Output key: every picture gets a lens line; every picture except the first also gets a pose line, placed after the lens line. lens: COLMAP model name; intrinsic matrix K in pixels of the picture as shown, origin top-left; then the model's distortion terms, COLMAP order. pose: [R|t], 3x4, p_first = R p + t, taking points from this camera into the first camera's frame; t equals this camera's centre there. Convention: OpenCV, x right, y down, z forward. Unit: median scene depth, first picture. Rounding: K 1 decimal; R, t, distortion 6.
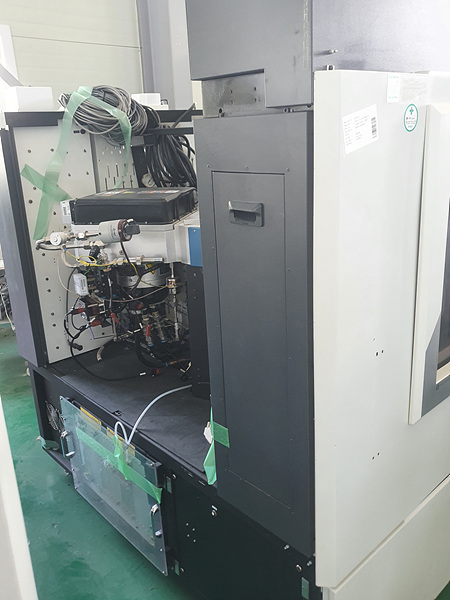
lens RADIAL K [[527.2, 0, 225.0], [0, 527.2, 300.0], [0, 0, 1]] dist [-0.005270, -0.004748]
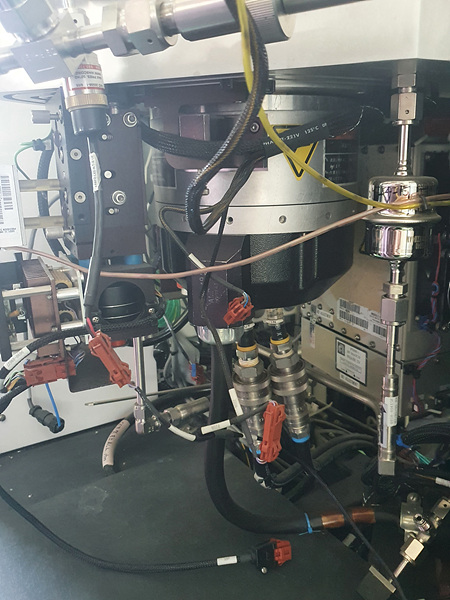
lens RADIAL K [[527.2, 0, 225.0], [0, 527.2, 300.0], [0, 0, 1]] dist [-0.005270, -0.004748]
pose [[0.987867, 0.048726, -0.147458, -0.121824], [-0.057218, 0.996906, -0.053899, 0.018803], [0.144375, 0.061682, 0.987599, 0.714936]]
